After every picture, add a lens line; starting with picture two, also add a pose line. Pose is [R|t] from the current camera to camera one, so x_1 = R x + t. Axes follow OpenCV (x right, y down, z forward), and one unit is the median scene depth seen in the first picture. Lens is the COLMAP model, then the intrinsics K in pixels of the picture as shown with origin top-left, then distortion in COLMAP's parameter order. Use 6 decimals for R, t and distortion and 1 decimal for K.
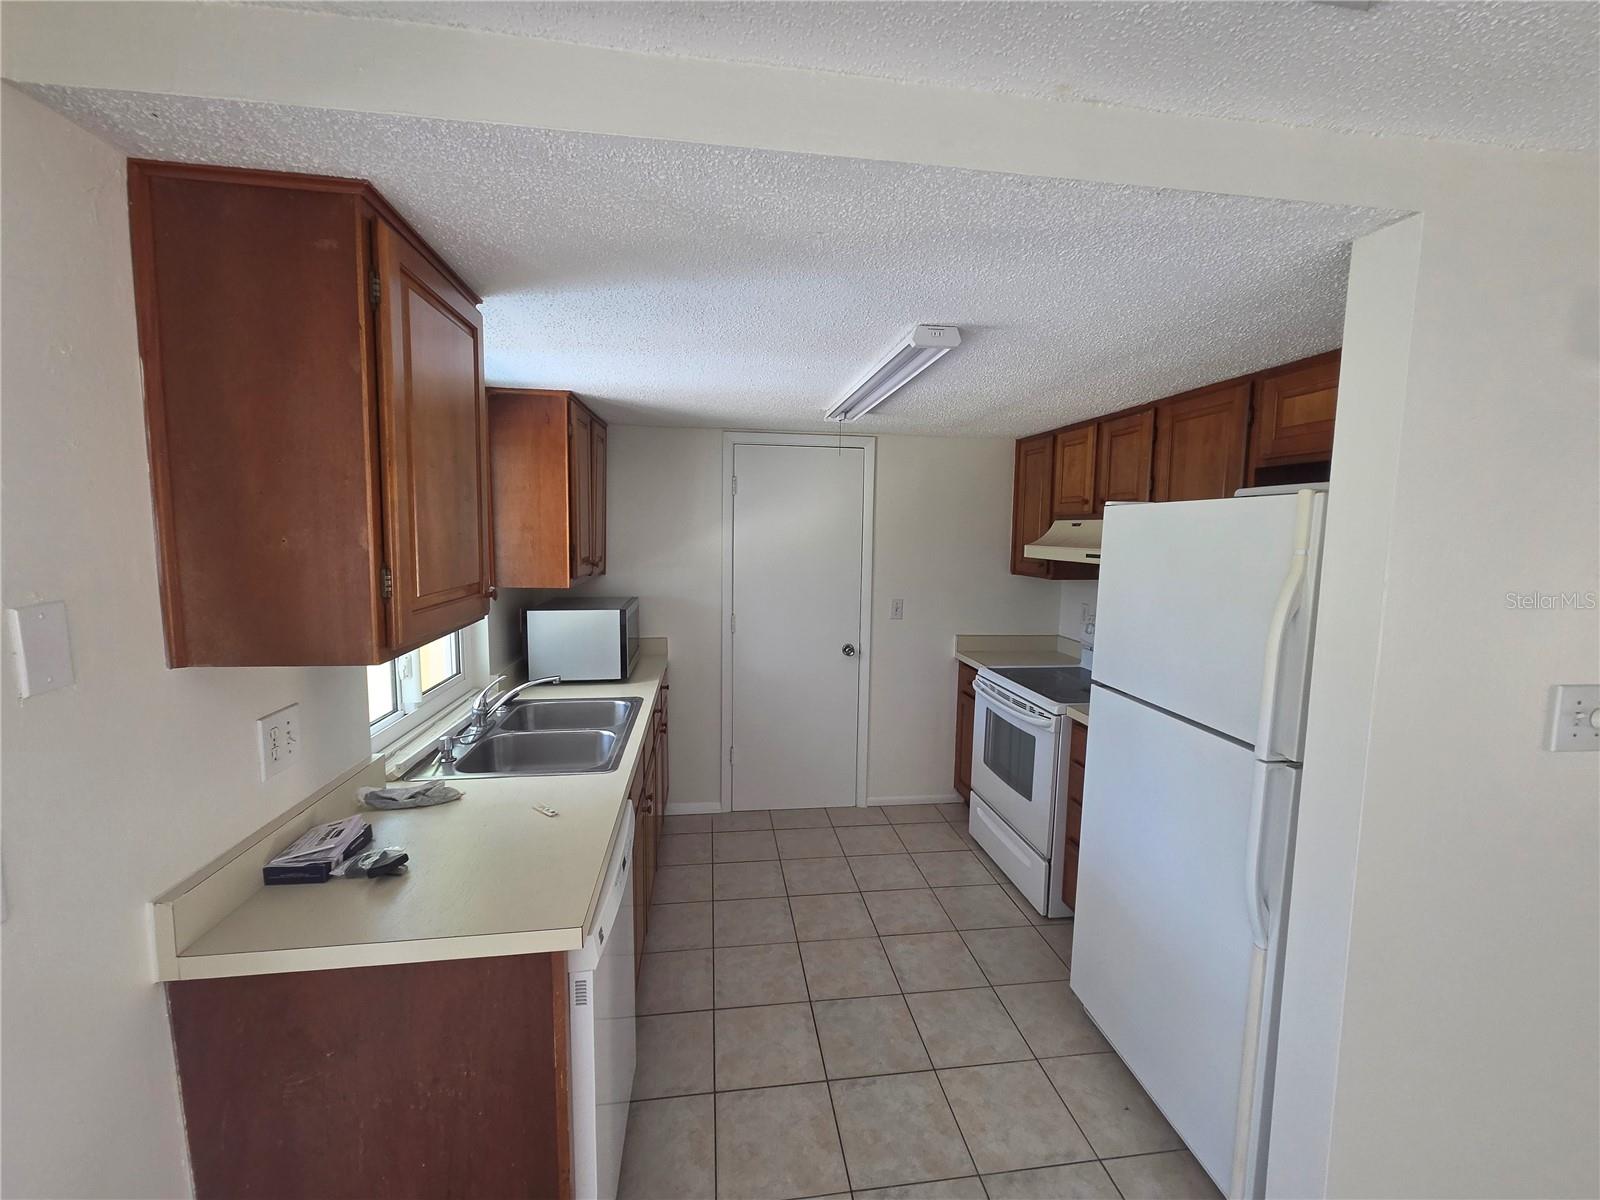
lens RADIAL K [[659.1, 0, 801.4], [0, 659.1, 594.3], [0, 0, 1]] dist [0.001870, 0.000341]
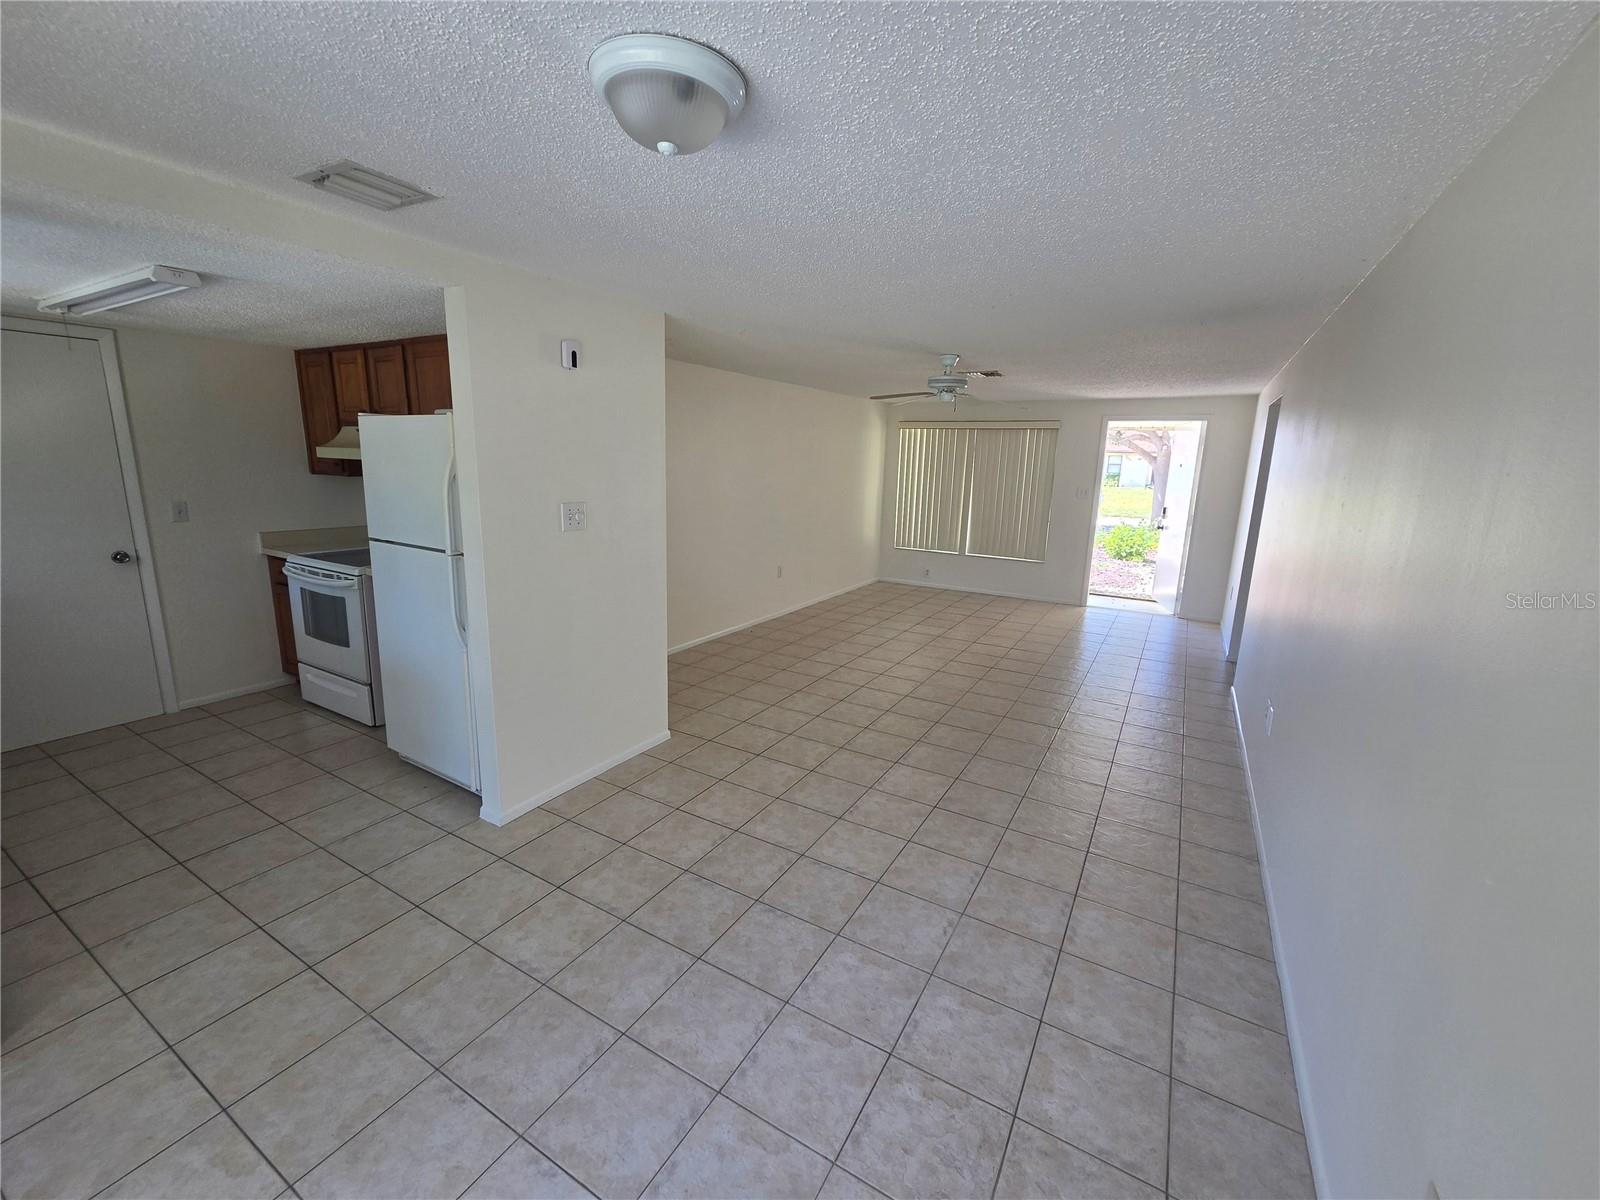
lens RADIAL K [[659.1, 0, 800.3], [0, 659.1, 594.0], [0, 0, 1]] dist [0.001870, 0.000341]
pose [[0.622186, -0.157635, 0.766835, -0.069913], [0.055890, 0.985963, 0.157332, 0.049923], [-0.780872, -0.055031, 0.622262, -0.441328]]
